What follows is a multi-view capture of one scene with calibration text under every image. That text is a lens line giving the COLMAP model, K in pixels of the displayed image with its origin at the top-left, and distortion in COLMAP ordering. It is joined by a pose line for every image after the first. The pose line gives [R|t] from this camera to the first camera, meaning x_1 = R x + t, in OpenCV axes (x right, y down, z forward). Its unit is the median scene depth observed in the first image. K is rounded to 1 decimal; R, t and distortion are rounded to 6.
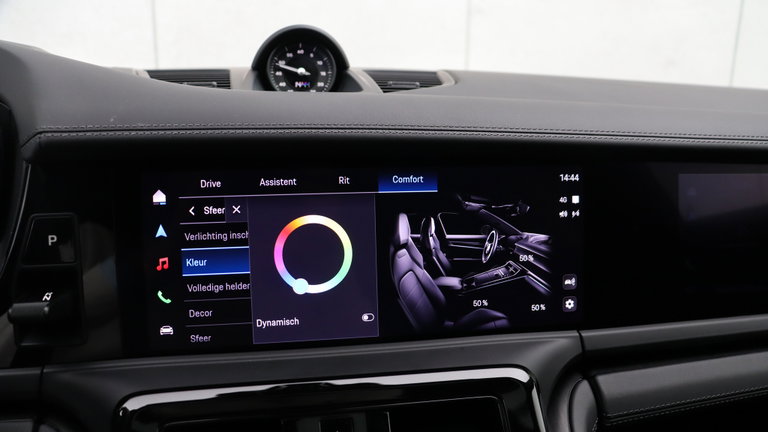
lens RADIAL K [[637.4, 0, 386.1], [0, 637.4, 245.0], [0, 0, 1]] dist [-0.189399, 0.171821]
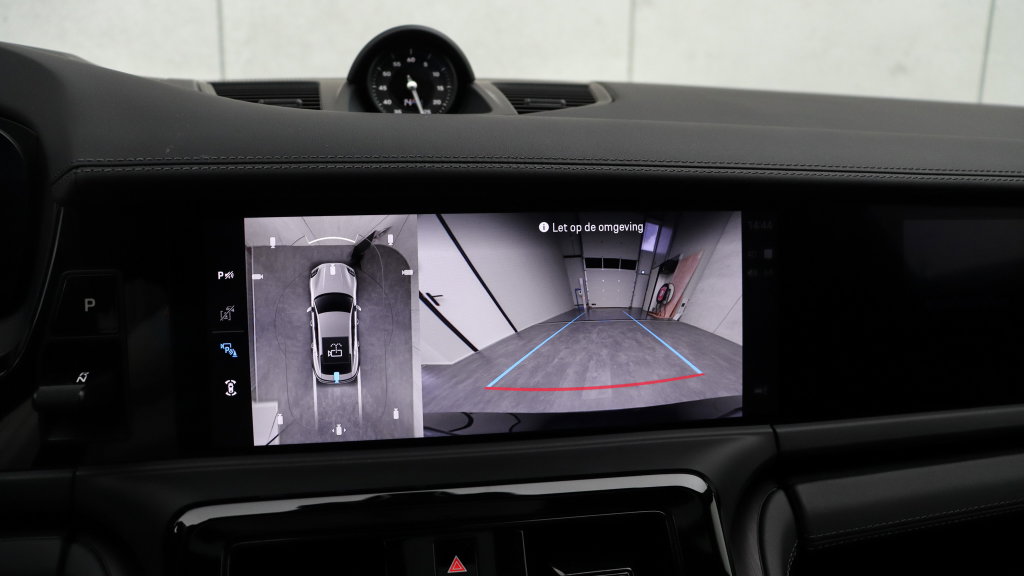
lens RADIAL K [[847.2, 0, 512.0], [0, 847.2, 288.0], [0, 0, 1]] dist [-0.187219, 0.168725]
pose [[0.999897, 0.003319, -0.013937, 0.003382], [-0.003657, 0.999697, -0.024331, -0.005192], [0.013852, 0.024380, 0.999607, -0.023185]]
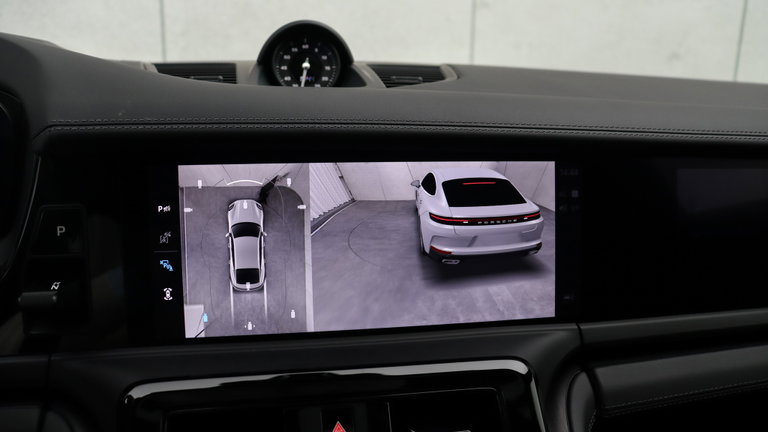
lens RADIAL K [[635.8, 0, 384.1], [0, 635.8, 226.7], [0, 0, 1]] dist [-0.188792, 0.172390]
pose [[0.999915, 0.006163, -0.011457, 0.005797], [-0.006324, 0.999880, -0.014135, -0.003372], [0.011369, 0.014207, 0.999834, -0.014502]]
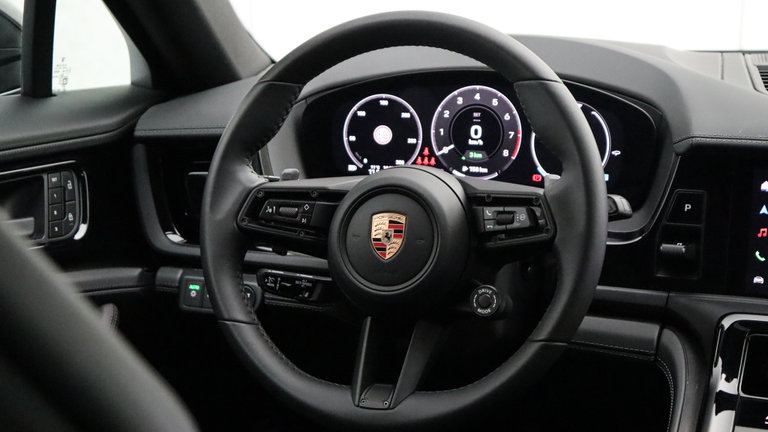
lens RADIAL K [[1365.9, 0, 384.0], [0, 1365.9, 216.0], [0, 0, 1]] dist [0.181368, 0.045033]
pose [[0.834940, 0.094145, -0.542229, 0.576874], [-0.129968, 0.991121, -0.028045, 0.177213], [0.534774, 0.093888, 0.839763, -1.938701]]
